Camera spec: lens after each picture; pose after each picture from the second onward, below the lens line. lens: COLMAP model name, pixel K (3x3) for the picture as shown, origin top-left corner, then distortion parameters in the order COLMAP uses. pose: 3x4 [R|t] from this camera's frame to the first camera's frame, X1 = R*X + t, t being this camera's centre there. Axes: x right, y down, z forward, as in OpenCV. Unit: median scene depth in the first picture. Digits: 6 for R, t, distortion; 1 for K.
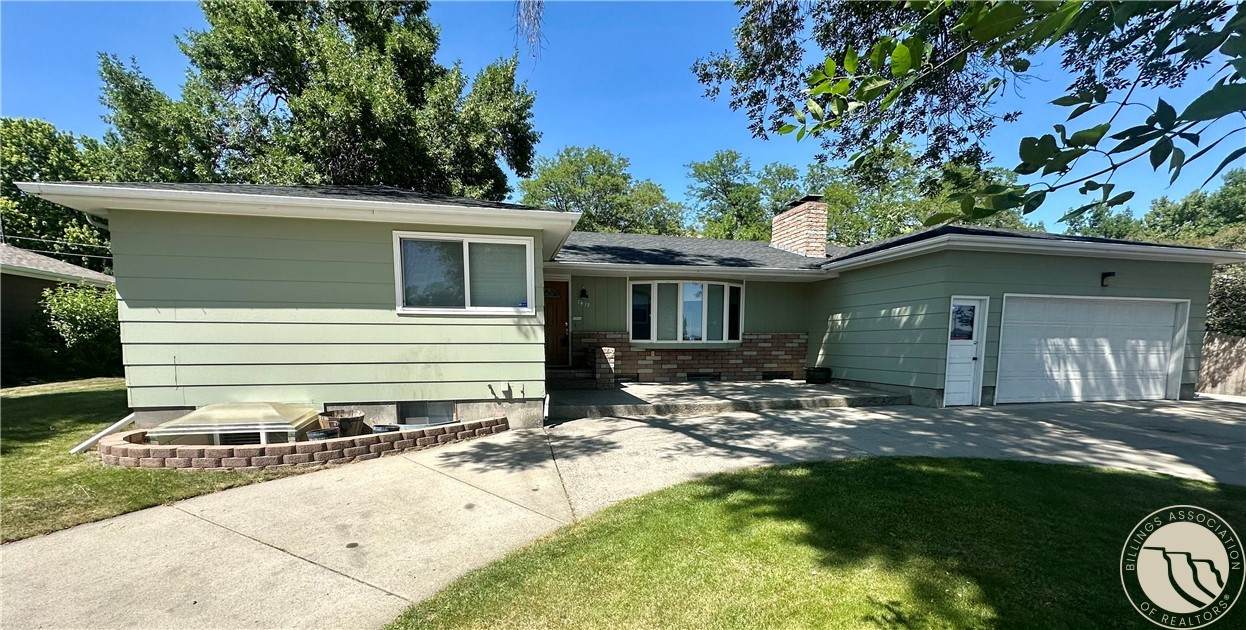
lens RADIAL K [[481.2, 0, 623.3], [0, 481.2, 359.1], [0, 0, 1]] dist [-0.001055, -0.000141]
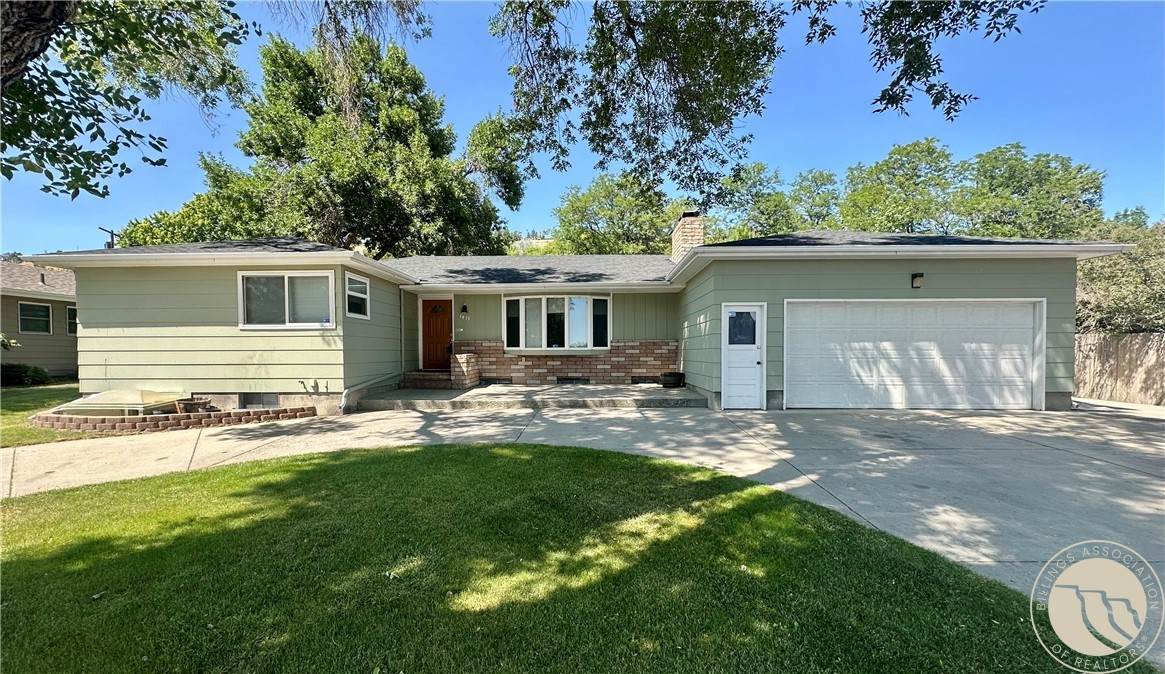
lens RADIAL K [[460.0, 0, 582.5], [0, 460.0, 337.0], [0, 0, 1]] dist [-0.000487, 0.000068]
pose [[0.971115, -0.012526, -0.238284, 0.569242], [-0.003600, 0.997738, -0.067120, 0.010128], [0.238586, 0.066039, 0.968873, -0.040659]]
